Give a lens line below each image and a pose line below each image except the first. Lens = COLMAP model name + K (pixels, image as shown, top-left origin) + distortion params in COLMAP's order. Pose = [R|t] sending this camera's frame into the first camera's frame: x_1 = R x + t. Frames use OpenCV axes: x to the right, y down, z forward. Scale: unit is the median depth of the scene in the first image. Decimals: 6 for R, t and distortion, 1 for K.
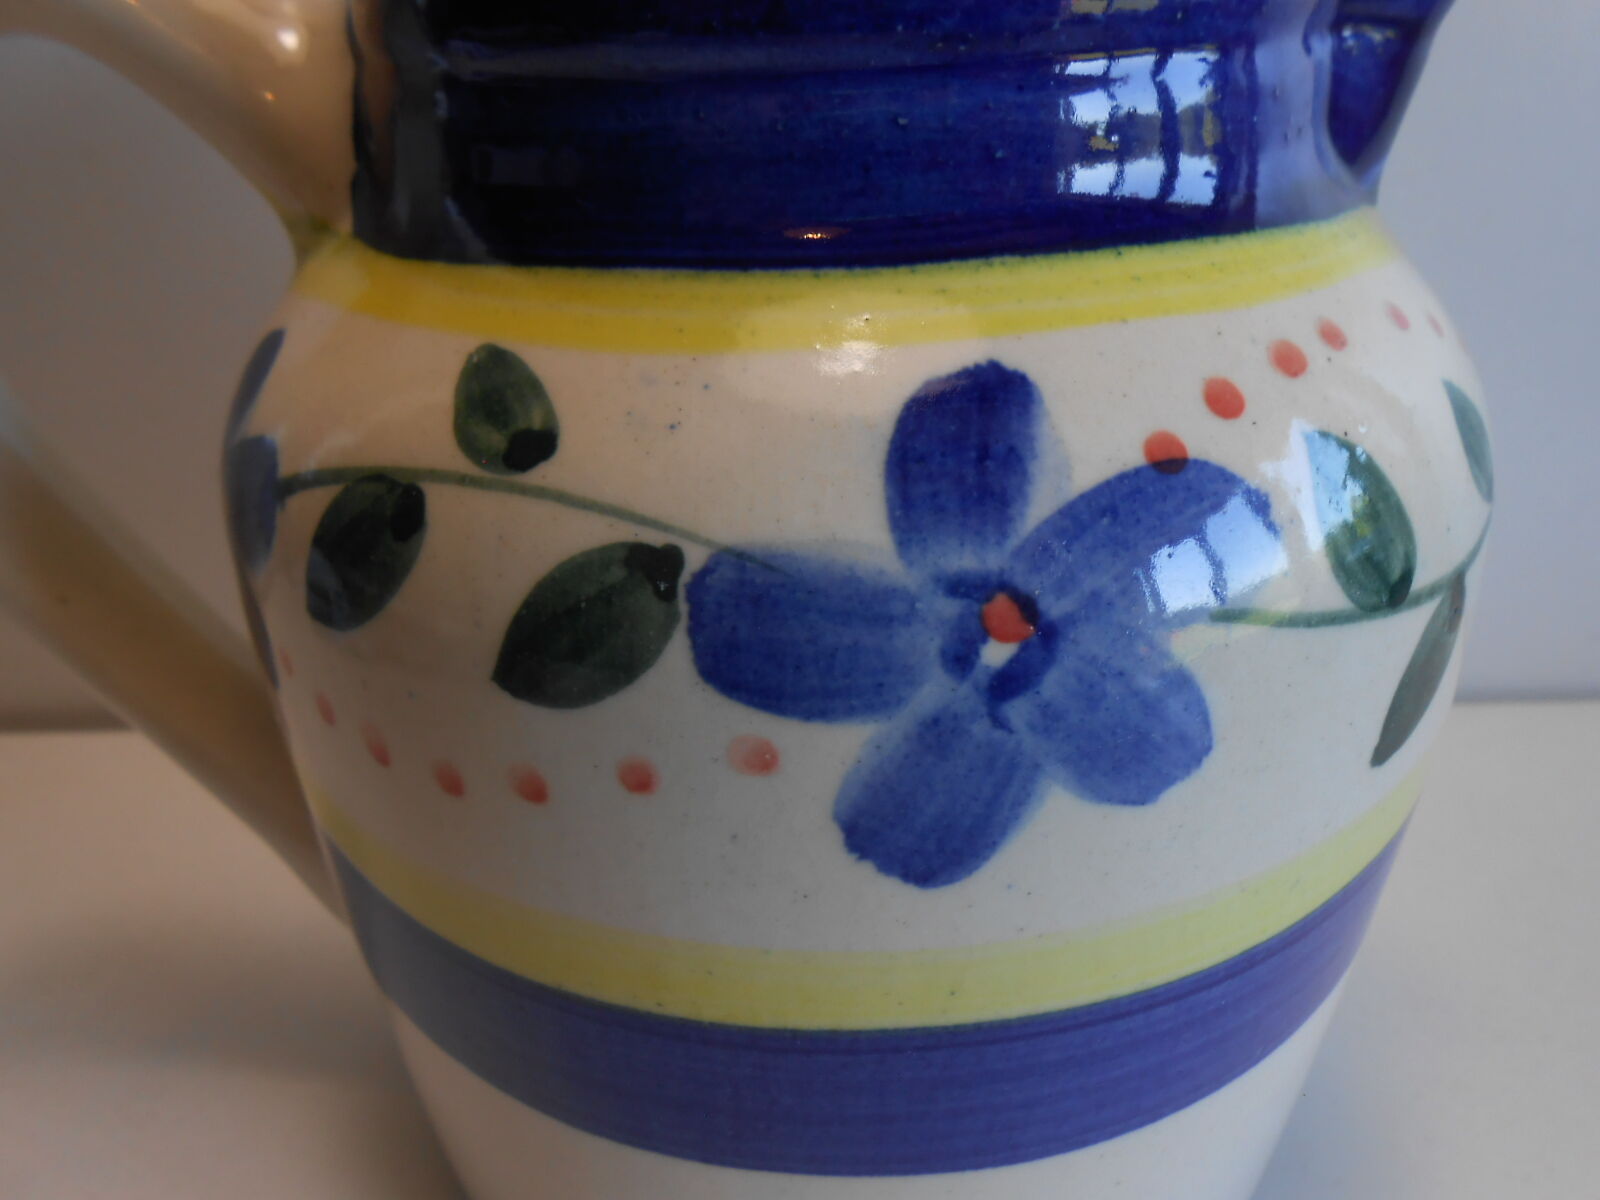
lens RADIAL K [[1344.7, 0, 800.0], [0, 1344.7, 600.0], [0, 0, 1]] dist [-0.102303, 0.193248]
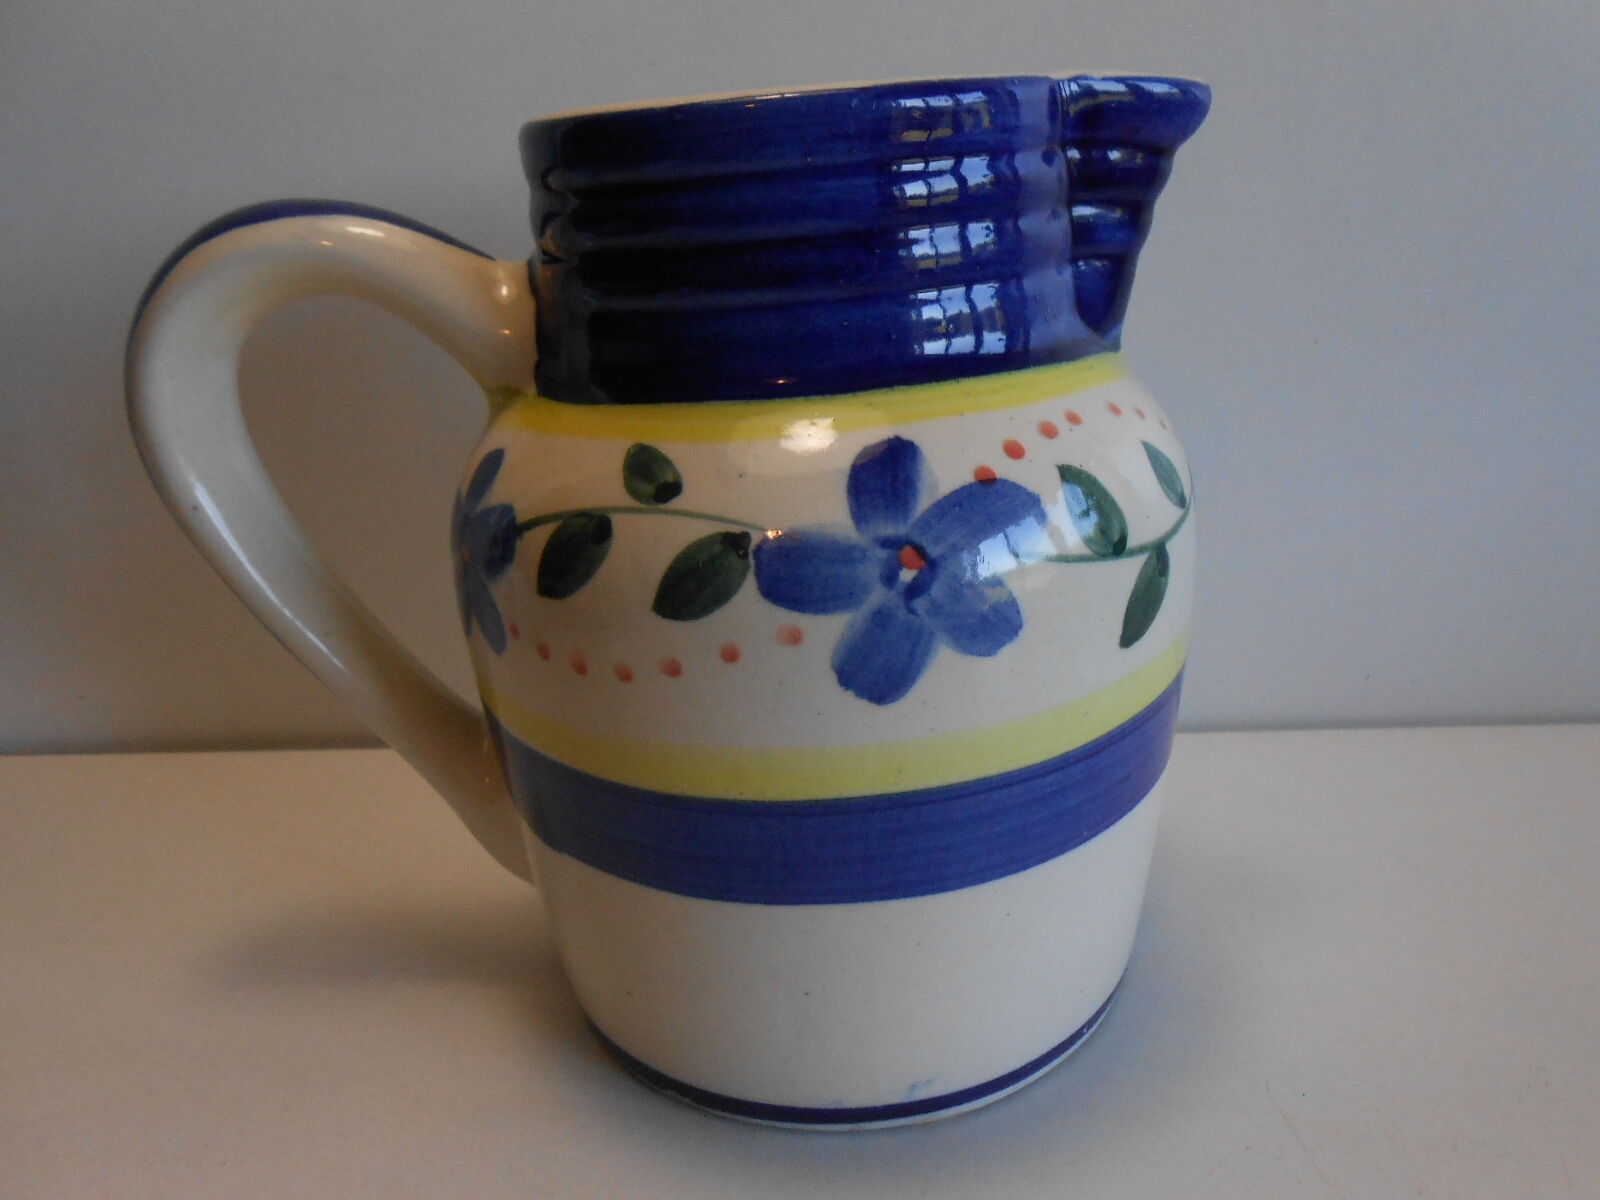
lens RADIAL K [[1344.7, 0, 800.0], [0, 1344.7, 600.0], [0, 0, 1]] dist [-0.102303, 0.193248]
pose [[0.998080, -0.052402, 0.033010, -0.081620], [0.055971, 0.991368, -0.118557, 0.297462], [-0.026512, 0.120177, 0.992398, -0.974301]]
